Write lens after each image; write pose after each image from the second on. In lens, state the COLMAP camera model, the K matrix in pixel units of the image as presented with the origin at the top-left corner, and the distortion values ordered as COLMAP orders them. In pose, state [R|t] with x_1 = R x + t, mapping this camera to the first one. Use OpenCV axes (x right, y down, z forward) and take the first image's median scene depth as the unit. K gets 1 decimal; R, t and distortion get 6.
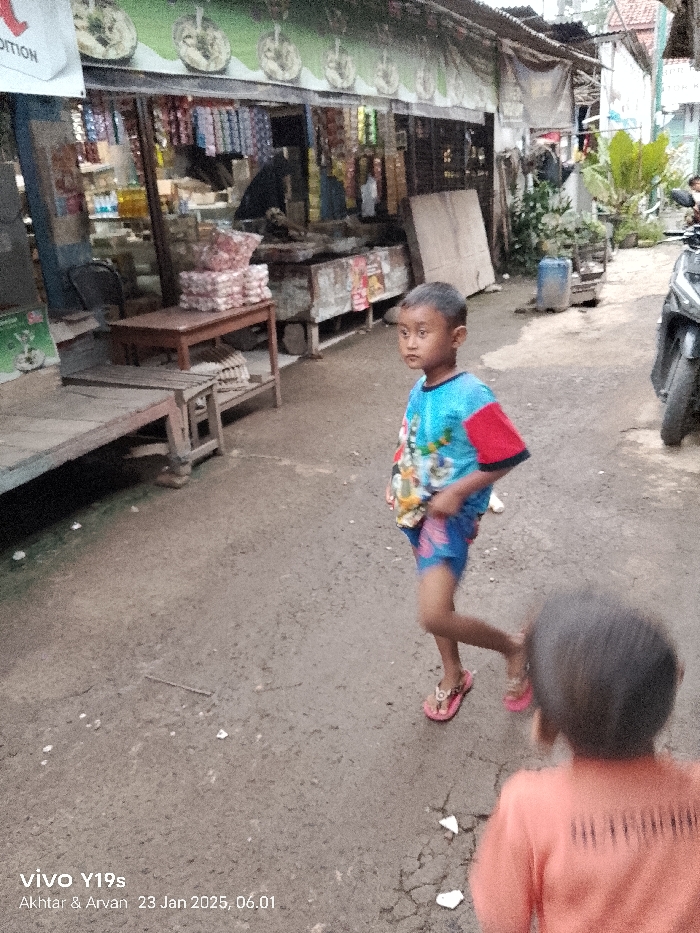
lens RADIAL K [[758.9, 0, 350.5], [0, 758.9, 466.3], [0, 0, 1]] dist [0.002451, 0.000256]
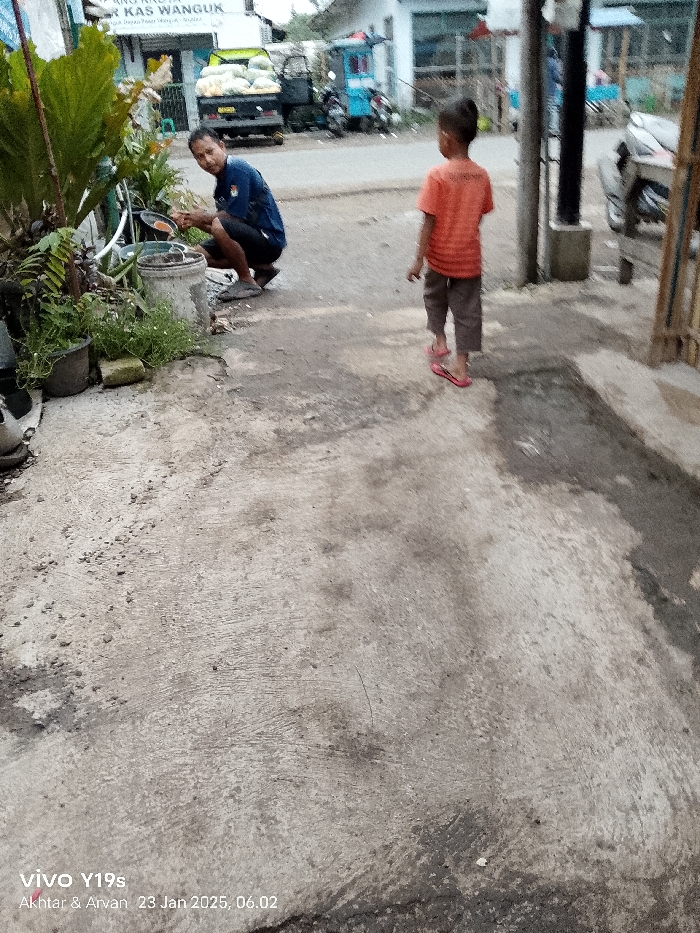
lens RADIAL K [[758.9, 0, 350.9], [0, 758.9, 466.6], [0, 0, 1]] dist [0.002451, 0.000256]
pose [[0.800522, -0.240829, 0.548786, 0.278006], [0.222911, 0.969659, 0.100362, -0.263865], [-0.556305, 0.041988, 0.829917, 0.677967]]
